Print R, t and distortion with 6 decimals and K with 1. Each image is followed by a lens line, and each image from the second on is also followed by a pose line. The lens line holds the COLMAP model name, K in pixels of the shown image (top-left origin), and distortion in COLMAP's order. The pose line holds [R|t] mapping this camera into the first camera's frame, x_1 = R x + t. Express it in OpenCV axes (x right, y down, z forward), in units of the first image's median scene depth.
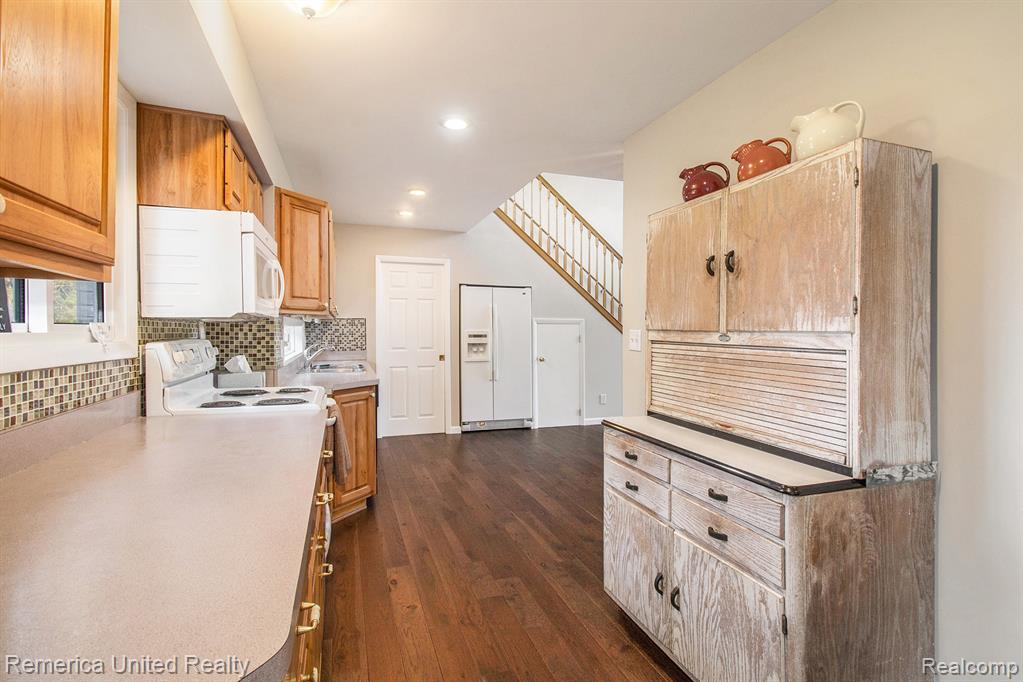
lens RADIAL K [[496.4, 0, 522.8], [0, 496.4, 333.8], [0, 0, 1]] dist [0.000603, -0.015703]
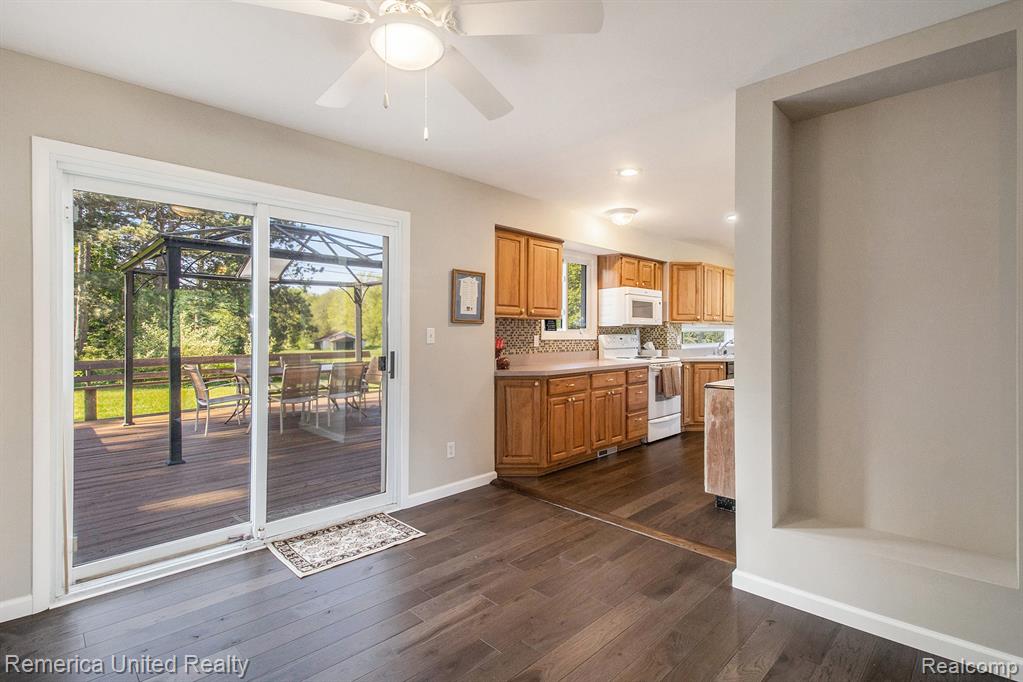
lens RADIAL K [[494.4, 0, 493.5], [0, 494.4, 337.8], [0, 0, 1]] dist [0.002017, -0.000065]
pose [[0.398471, 0.004260, -0.917171, 1.145758], [-0.006126, 0.999979, 0.001983, 0.023075], [0.917161, 0.004829, 0.398489, -0.518793]]
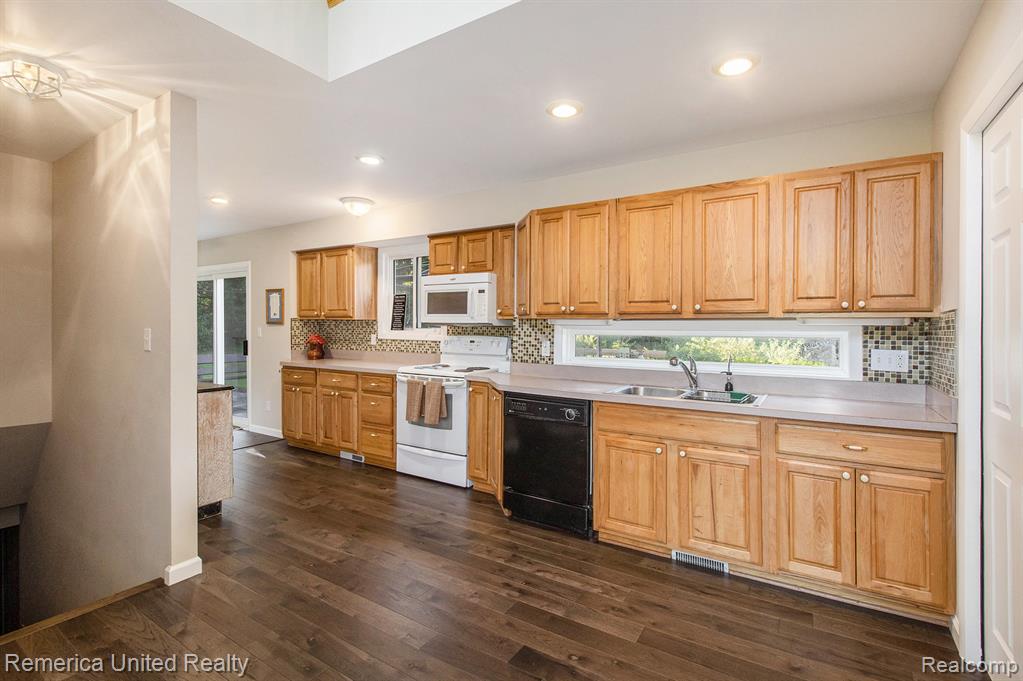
lens RADIAL K [[479.4, 0, 497.5], [0, 479.4, 329.7], [0, 0, 1]] dist [-0.000320, -0.000494]
pose [[-0.807448, -0.010853, -0.589839, 0.298786], [-0.019182, 0.999785, 0.007862, -0.023760], [0.589627, 0.017662, -0.807483, 2.047028]]
